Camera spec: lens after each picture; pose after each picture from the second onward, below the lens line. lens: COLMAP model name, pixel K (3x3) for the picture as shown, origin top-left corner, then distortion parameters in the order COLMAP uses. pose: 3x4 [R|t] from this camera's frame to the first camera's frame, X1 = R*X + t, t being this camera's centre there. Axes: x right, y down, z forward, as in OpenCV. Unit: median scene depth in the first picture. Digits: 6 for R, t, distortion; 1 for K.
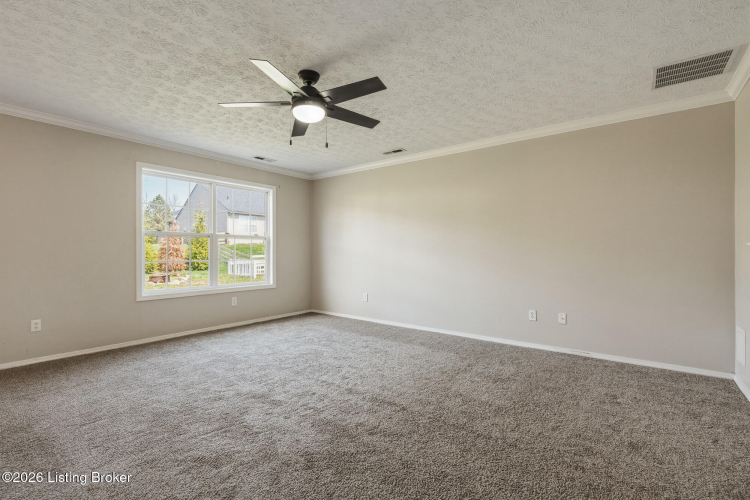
lens RADIAL K [[340.7, 0, 378.8], [0, 340.7, 251.1], [0, 0, 1]] dist [-0.001125, 0.000310]
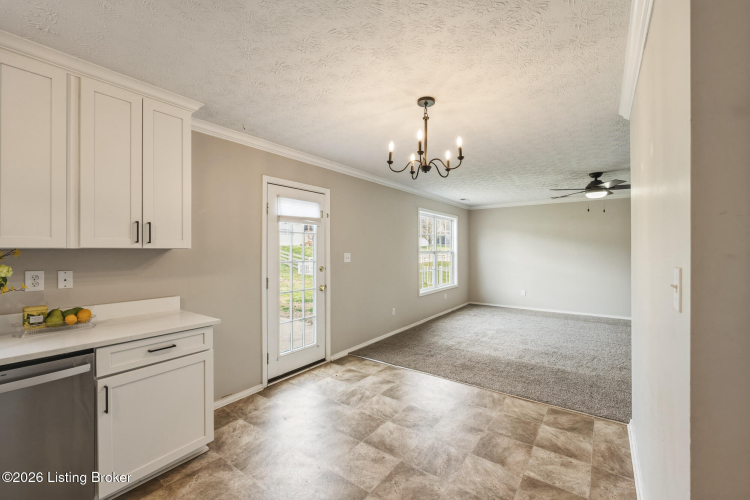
lens RADIAL K [[315.6, 0, 374.9], [0, 315.6, 248.5], [0, 0, 1]] dist [-0.000989, 0.000538]
pose [[0.999566, -0.003831, 0.029194, -1.007562], [0.003924, 0.999987, -0.003130, -0.074032], [-0.029181, 0.003244, 0.999569, -0.467301]]
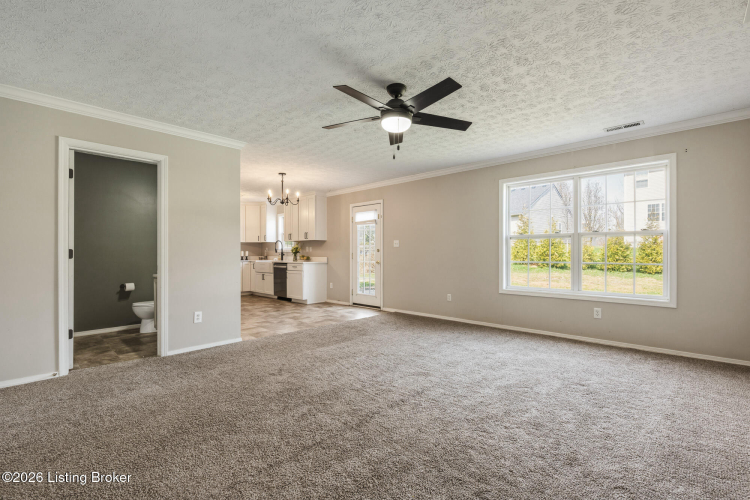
lens RADIAL K [[340.7, 0, 375.1], [0, 340.7, 252.9], [0, 0, 1]] dist [-0.001125, 0.000310]
pose [[-0.110570, -0.000590, -0.993868, 0.601064], [0.002728, 0.999996, -0.000898, 0.001047], [0.993865, -0.002810, -0.110568, 0.727949]]
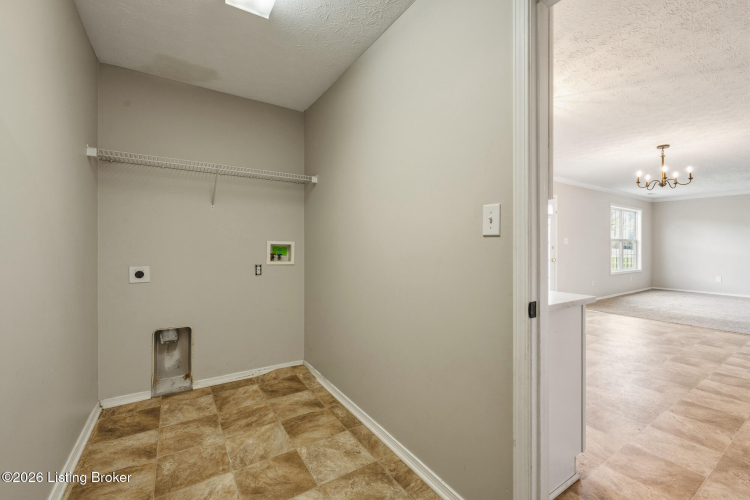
lens RADIAL K [[315.6, 0, 371.9], [0, 315.6, 249.7], [0, 0, 1]] dist [-0.000989, 0.000538]
pose [[0.942095, 0.000327, -0.335347, -1.469454], [0.002363, 0.999968, 0.007612, -0.014670], [0.335339, -0.007964, 0.942064, -1.226669]]
